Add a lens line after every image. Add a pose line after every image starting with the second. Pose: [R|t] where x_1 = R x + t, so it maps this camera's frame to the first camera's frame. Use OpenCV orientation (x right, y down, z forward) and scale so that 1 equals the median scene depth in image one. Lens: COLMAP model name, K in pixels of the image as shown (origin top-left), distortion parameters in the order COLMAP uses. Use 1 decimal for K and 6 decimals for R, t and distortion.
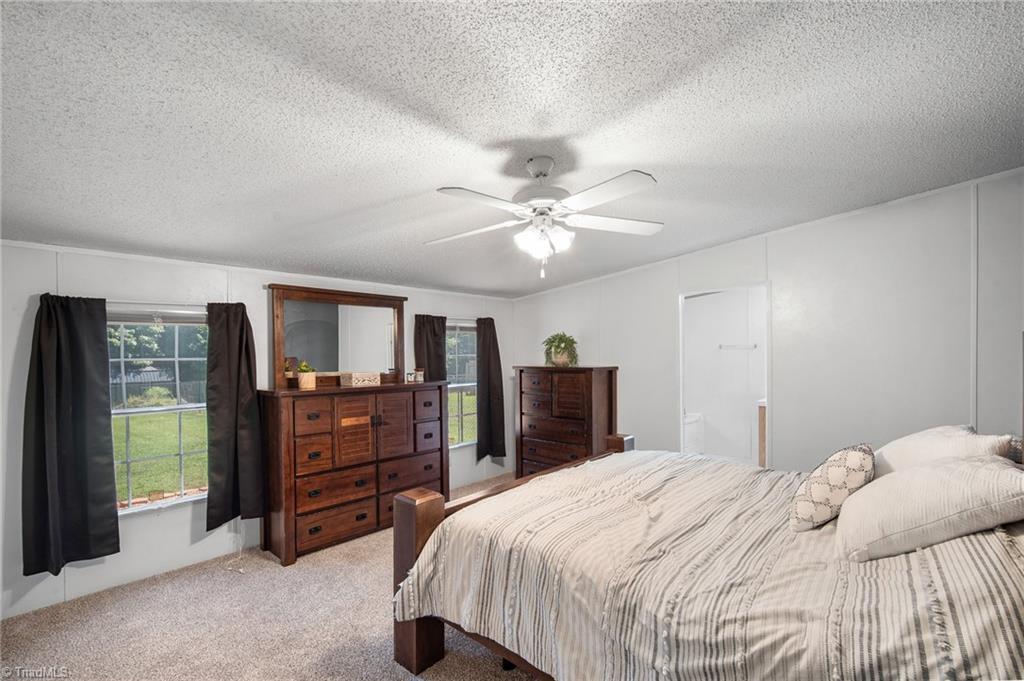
lens RADIAL K [[450.5, 0, 524.3], [0, 450.5, 356.4], [0, 0, 1]] dist [-0.010057, -0.000337]
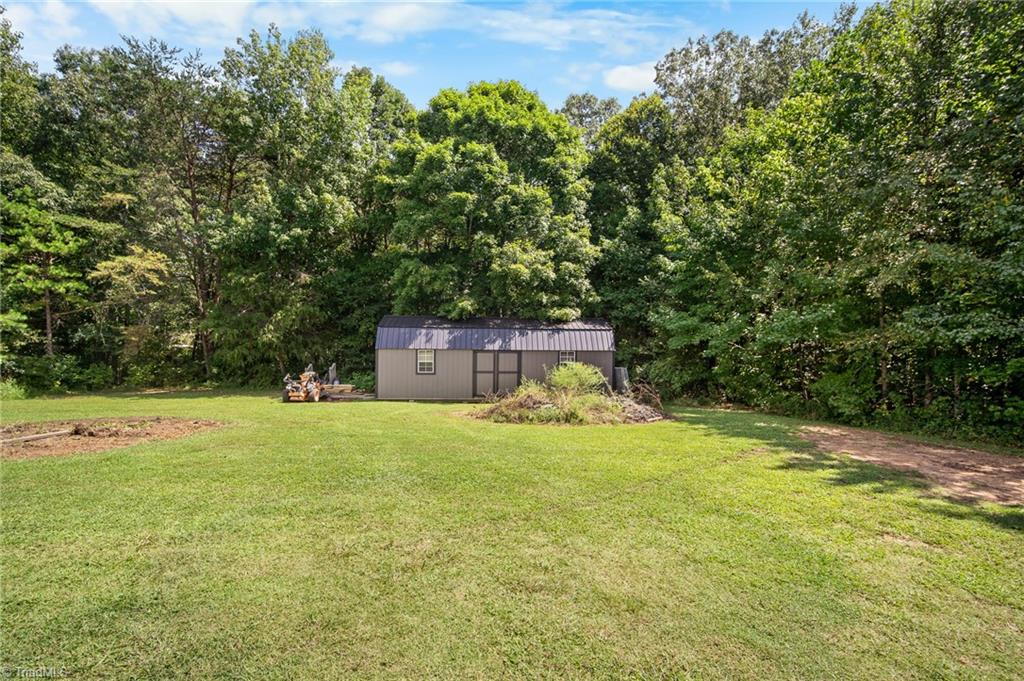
lens RADIAL K [[450.5, 0, 509.1], [0, 450.5, 339.1], [0, 0, 1]] dist [-0.010057, -0.000337]
pose [[0.625305, 0.018802, -0.780154, -0.503694], [-0.024173, 0.999697, 0.004717, 0.042041], [0.780006, 0.015909, 0.625569, 0.645292]]
